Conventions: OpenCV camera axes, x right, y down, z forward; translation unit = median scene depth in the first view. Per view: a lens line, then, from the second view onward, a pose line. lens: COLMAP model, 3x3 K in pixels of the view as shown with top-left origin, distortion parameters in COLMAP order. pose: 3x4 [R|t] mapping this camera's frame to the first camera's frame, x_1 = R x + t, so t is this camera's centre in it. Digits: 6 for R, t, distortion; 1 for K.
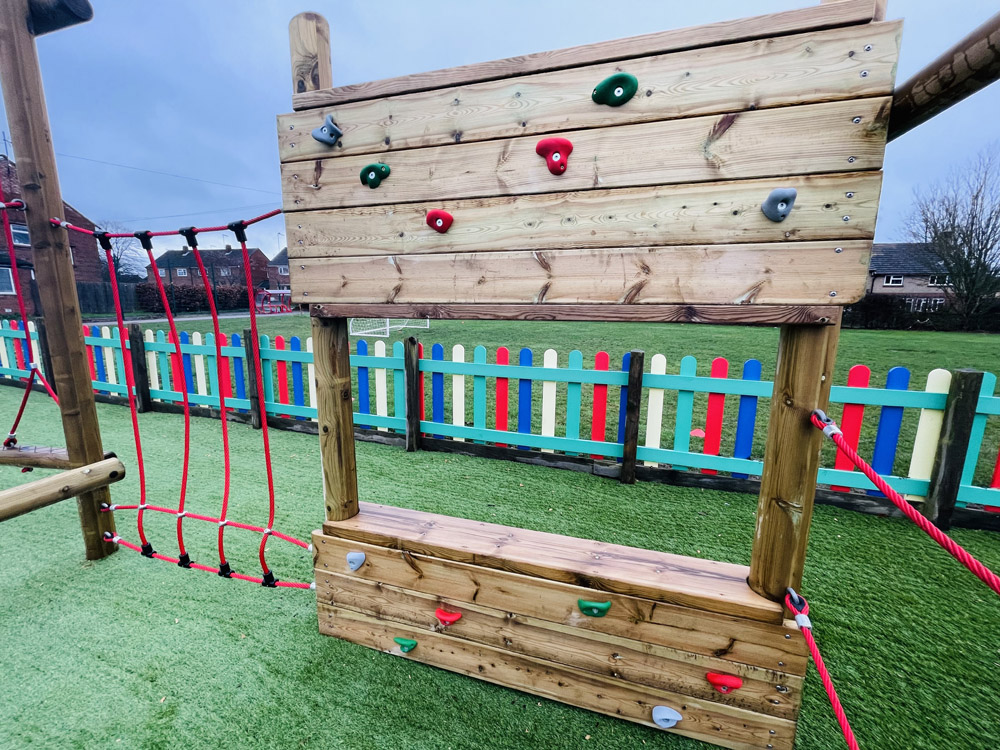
lens RADIAL K [[399.5, 0, 500.0], [0, 399.5, 375.0], [0, 0, 1]] dist [-0.001473, -0.000158]
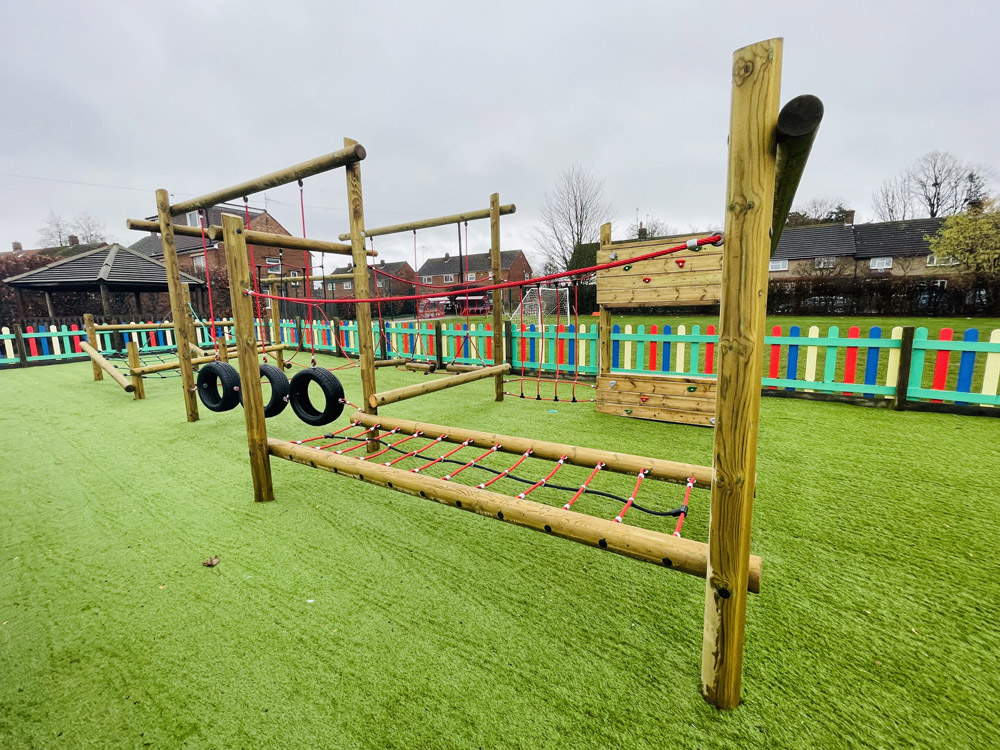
lens RADIAL K [[425.7, 0, 500.0], [0, 425.7, 375.0], [0, 0, 1]] dist [0.001051, 0.000041]
pose [[0.958247, 0.011563, -0.285709, -0.240548], [-0.015501, 0.999813, -0.011526, 0.425228], [0.285522, 0.015473, 0.958247, -2.389487]]
